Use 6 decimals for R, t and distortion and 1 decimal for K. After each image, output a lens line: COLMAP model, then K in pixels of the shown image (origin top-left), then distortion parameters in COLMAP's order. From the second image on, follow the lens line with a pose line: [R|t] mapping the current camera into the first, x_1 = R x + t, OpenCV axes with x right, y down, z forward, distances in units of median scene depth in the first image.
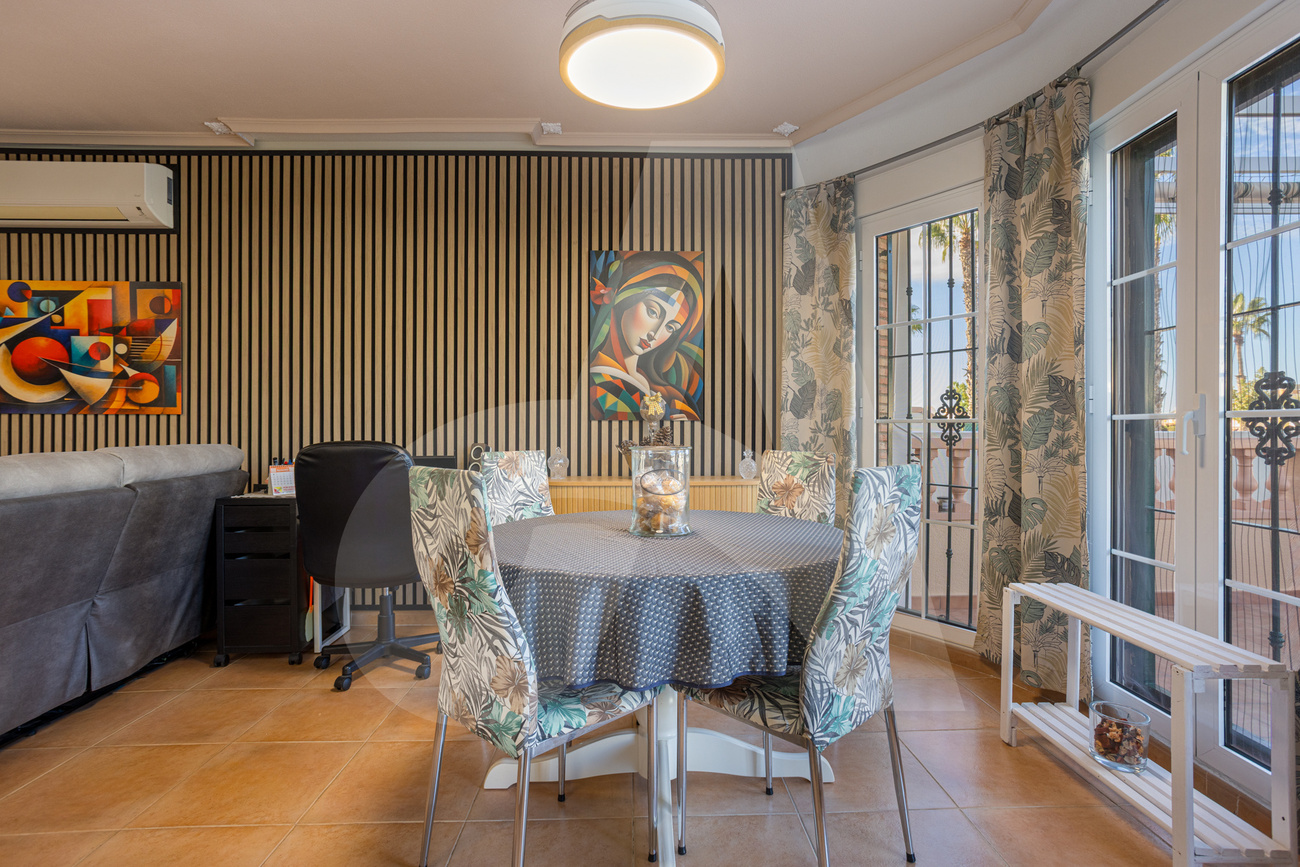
lens RADIAL K [[633.9, 0, 651.1], [0, 633.9, 427.2], [0, 0, 1]] dist [-0.001578, -0.000102]
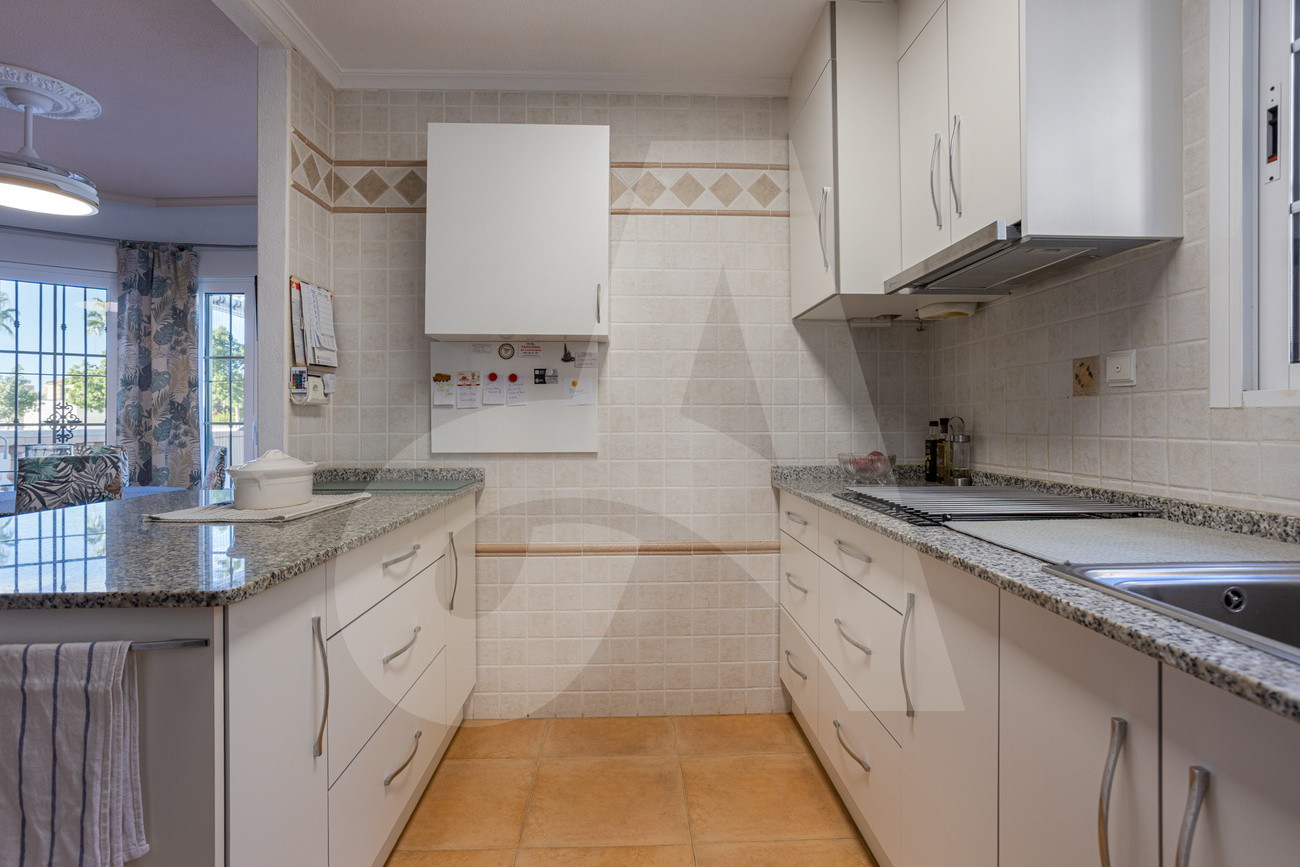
lens RADIAL K [[673.0, 0, 651.9], [0, 673.0, 423.6], [0, 0, 1]] dist [-0.027916, 0.003496]
pose [[-0.036047, -0.007454, 0.999322, -1.337630], [-0.001406, 0.999972, 0.007409, -0.030241], [-0.999349, -0.001138, -0.036057, -0.329880]]
